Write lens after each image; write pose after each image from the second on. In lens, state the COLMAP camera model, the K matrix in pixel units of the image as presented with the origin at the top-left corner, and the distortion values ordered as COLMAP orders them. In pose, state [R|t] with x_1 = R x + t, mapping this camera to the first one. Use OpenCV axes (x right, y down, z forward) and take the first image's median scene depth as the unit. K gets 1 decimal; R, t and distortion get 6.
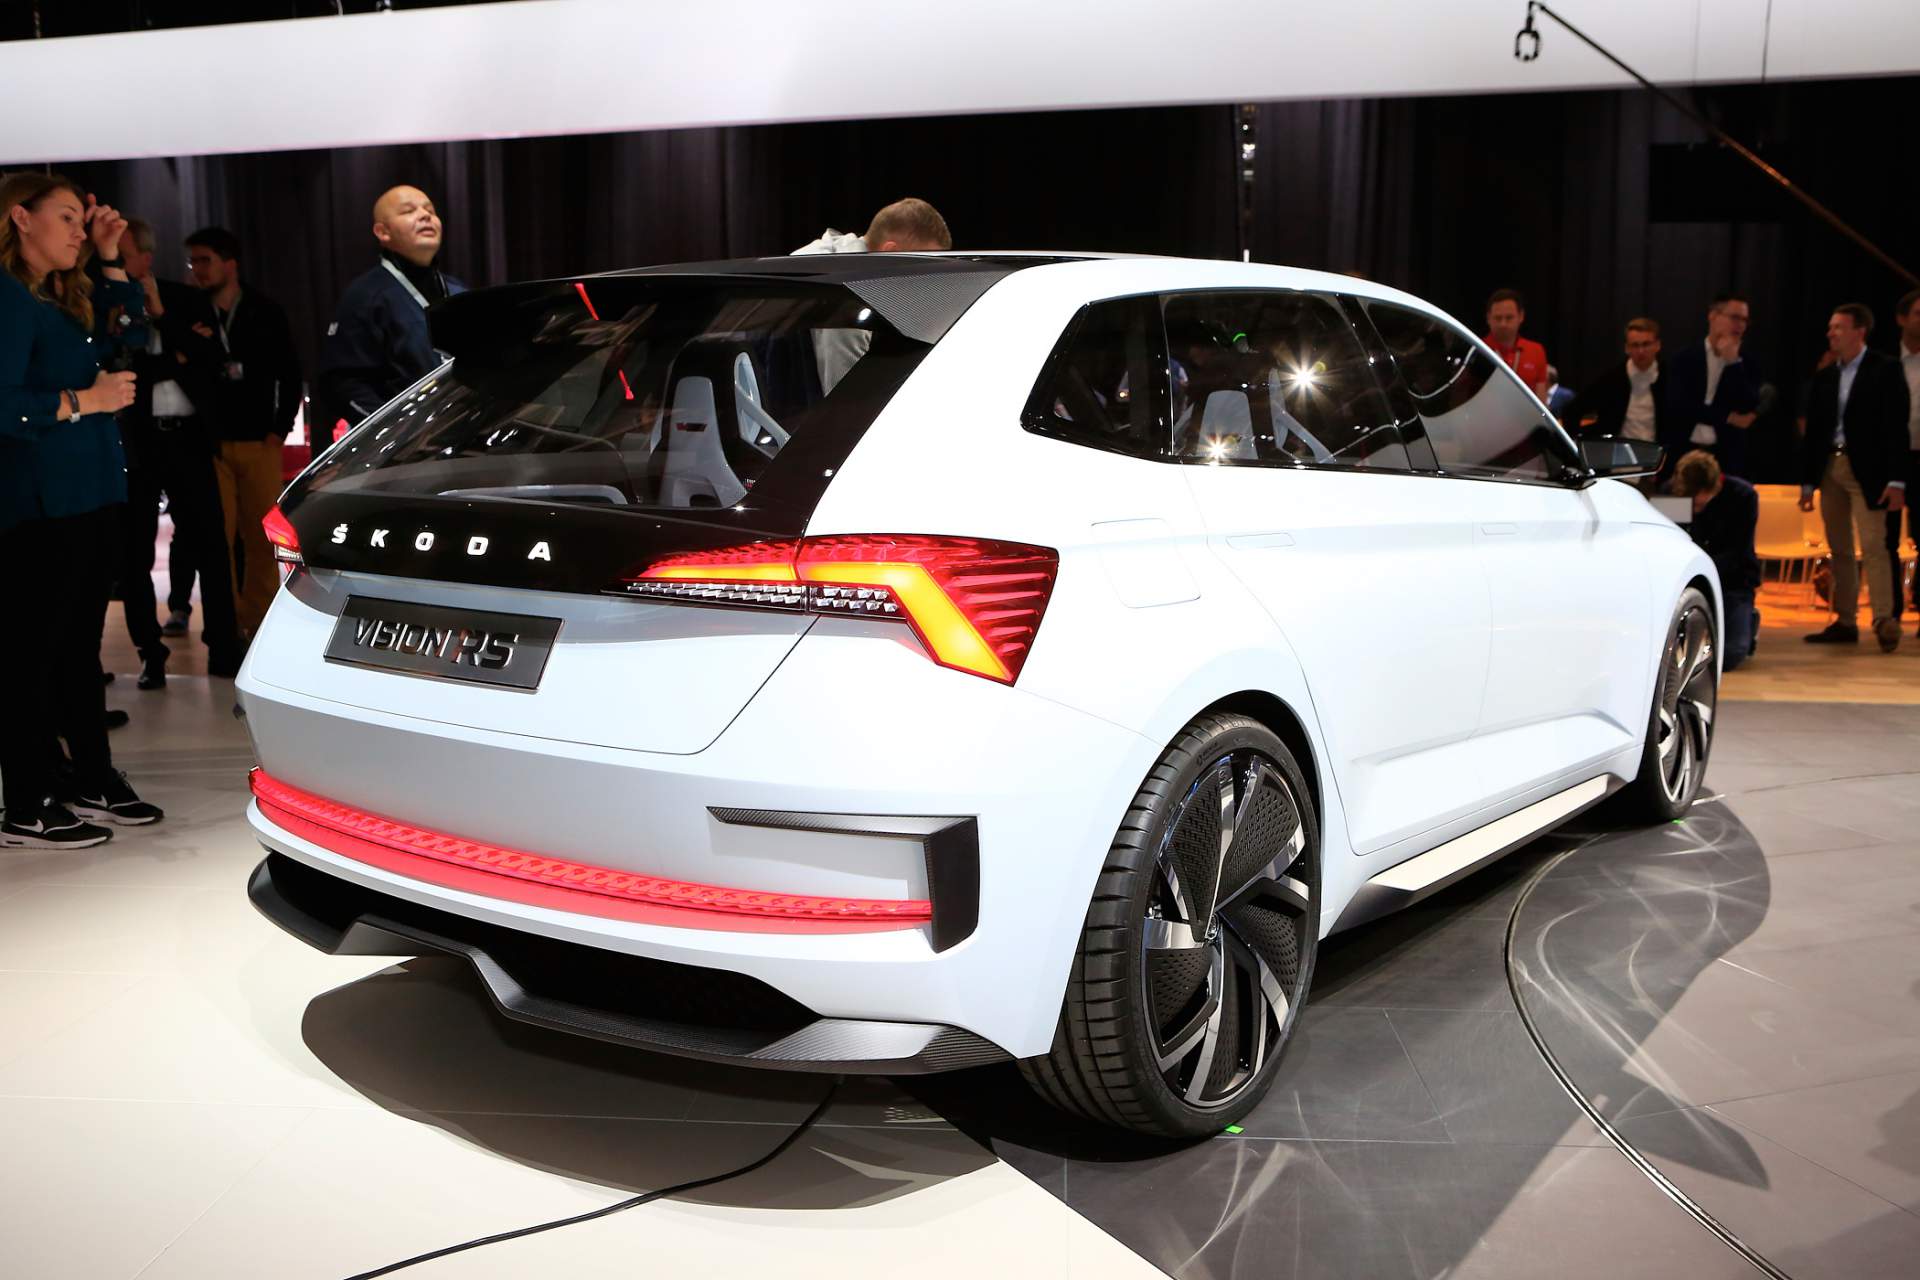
lens RADIAL K [[1688.4, 0, 960.0], [0, 1688.4, 640.0], [0, 0, 1]] dist [-0.095364, 0.148900]
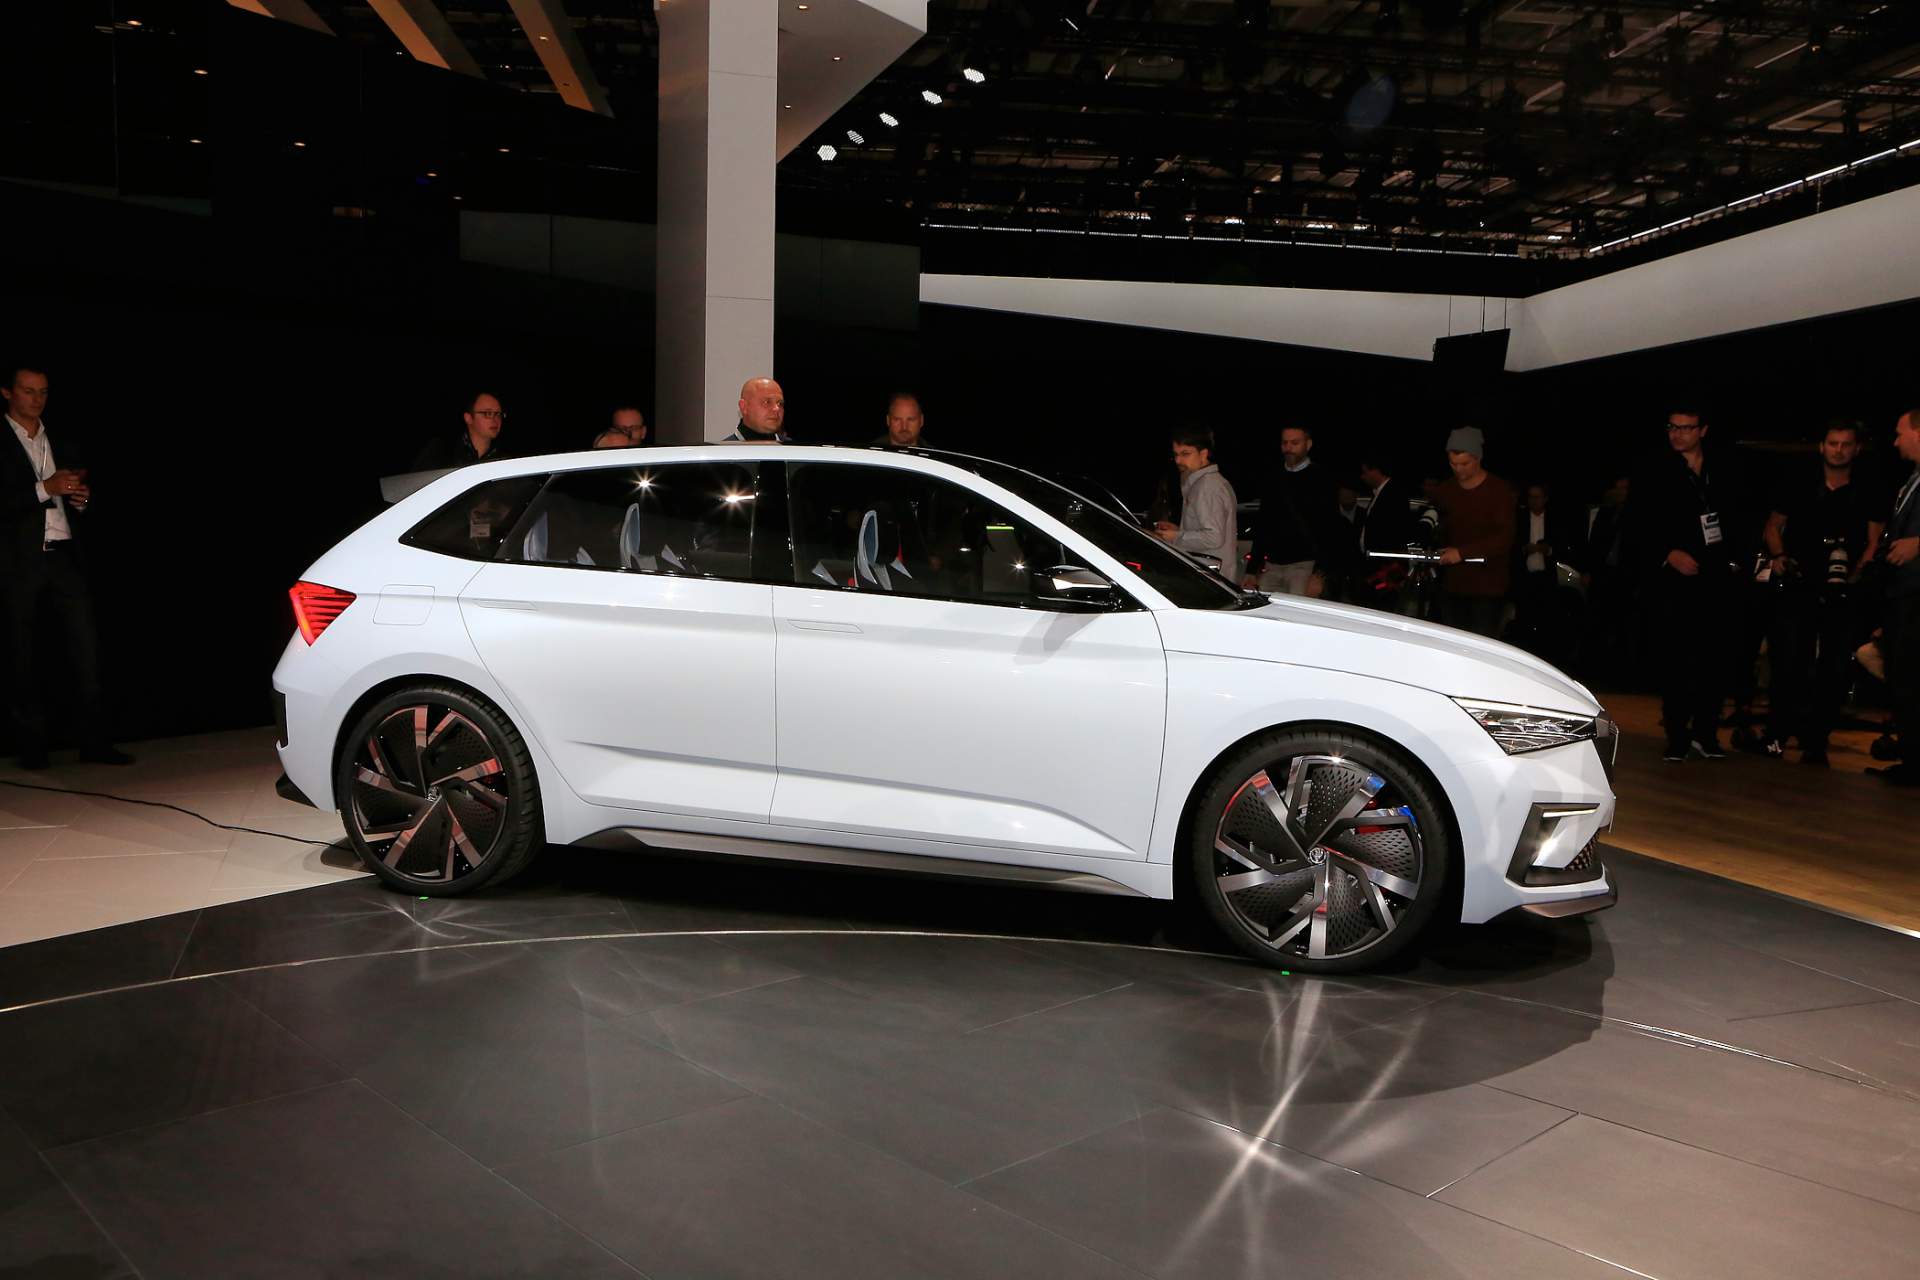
lens RADIAL K [[1641.2, 0, 960.0], [0, 1641.2, 640.0], [0, 0, 1]] dist [-0.124350, 0.171663]
pose [[0.414208, 0.068379, -0.907610, 2.260391], [-0.139103, 0.990215, 0.011120, -0.122825], [0.899490, 0.121646, 0.419667, 0.778003]]
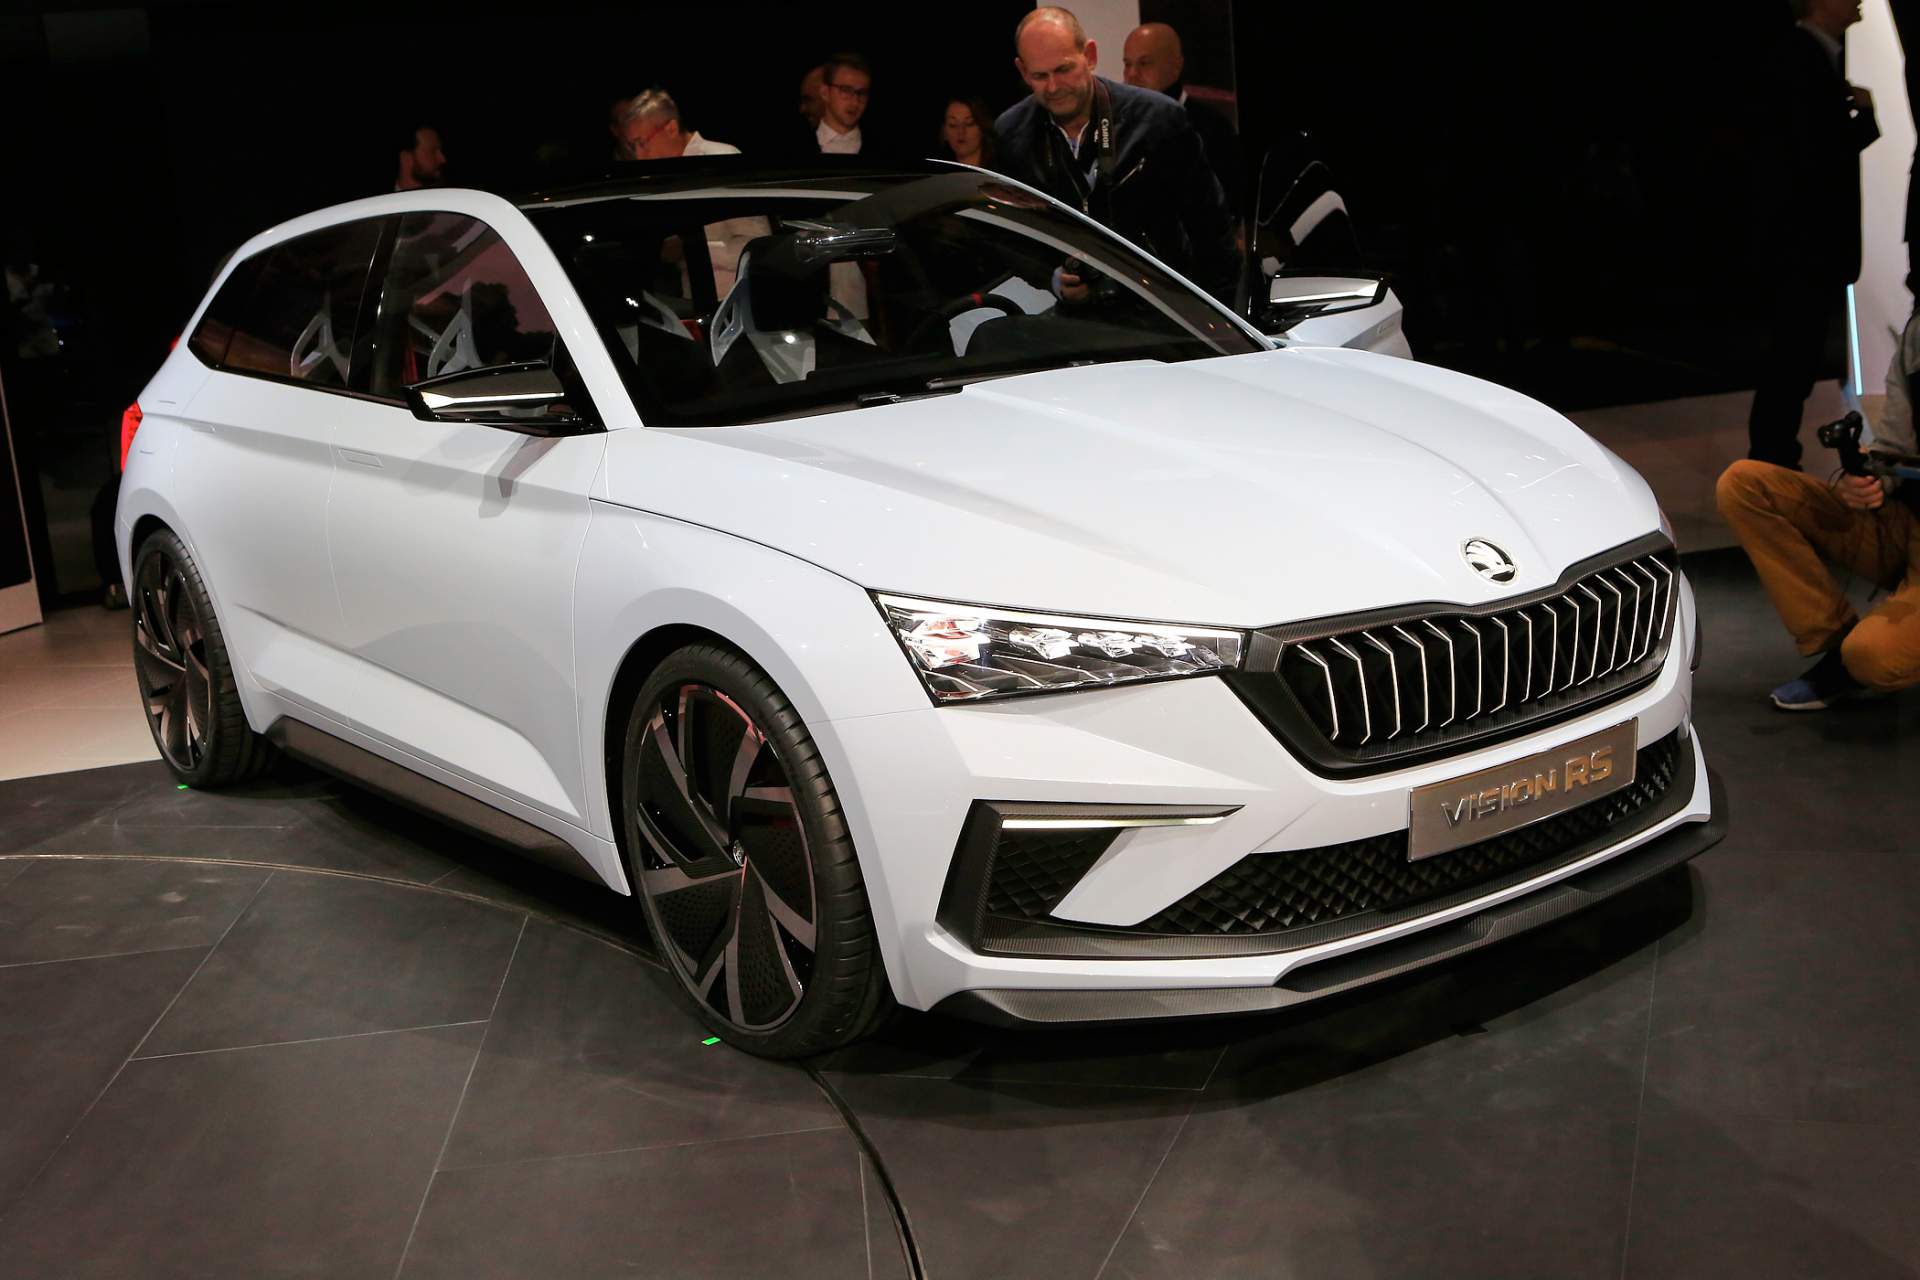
lens RADIAL K [[2229.4, 0, 954.0], [0, 2229.4, 648.9], [0, 0, 1]] dist [-0.009005, -0.014649]
pose [[-0.262133, 0.200676, -0.943936, 2.105950], [-0.049711, 0.974033, 0.220879, -0.371716], [0.963750, 0.104823, -0.245351, 2.366920]]
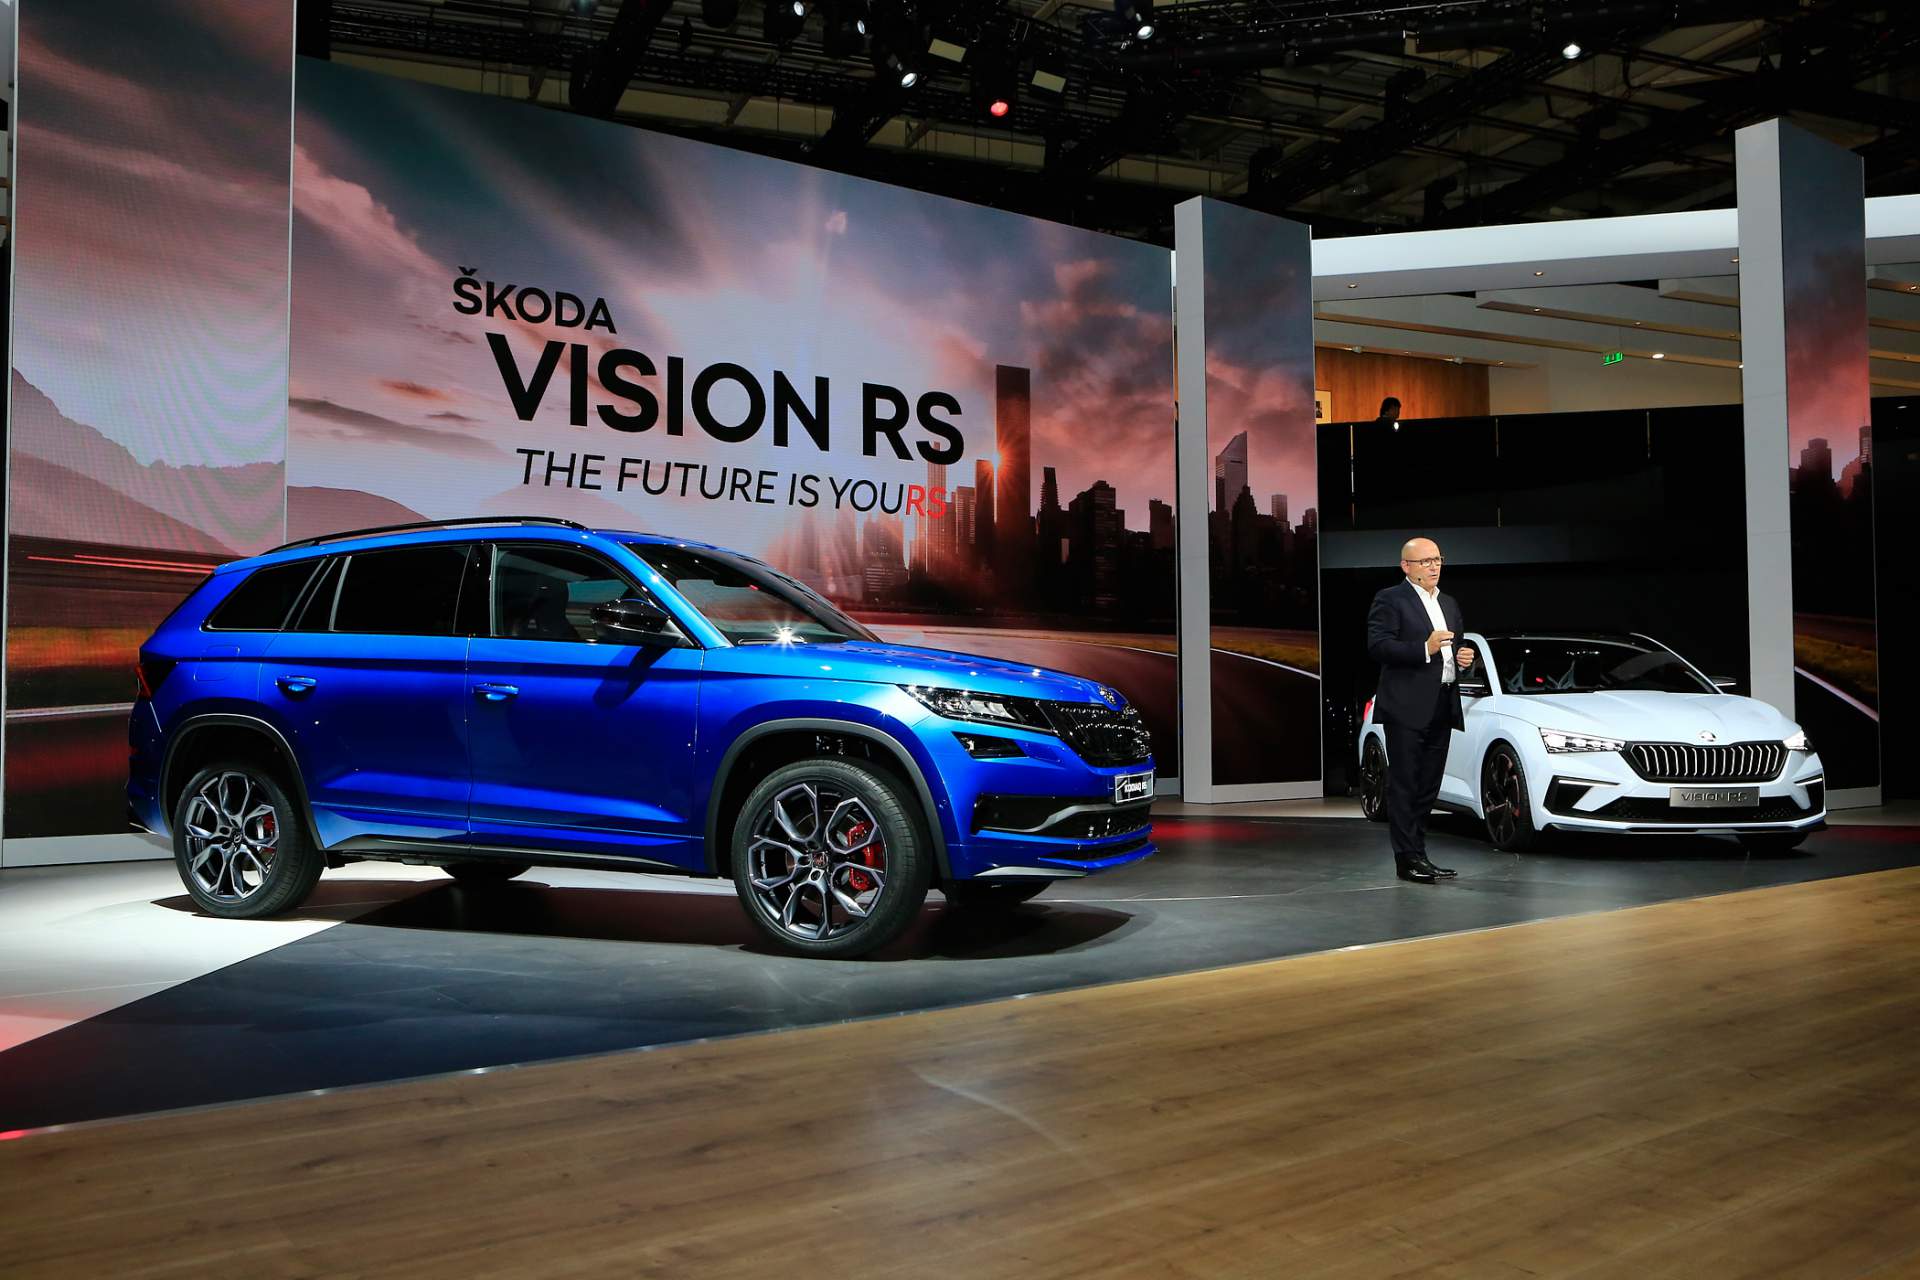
lens RADIAL K [[1612.5, 0, 960.0], [0, 1612.5, 640.0], [0, 0, 1]] dist [-0.100287, 0.157461]
pose [[-0.761114, -0.036803, -0.647573, 4.436660], [-0.090832, 0.994598, 0.050233, -0.392267], [0.642227, 0.097054, -0.760346, 3.998074]]
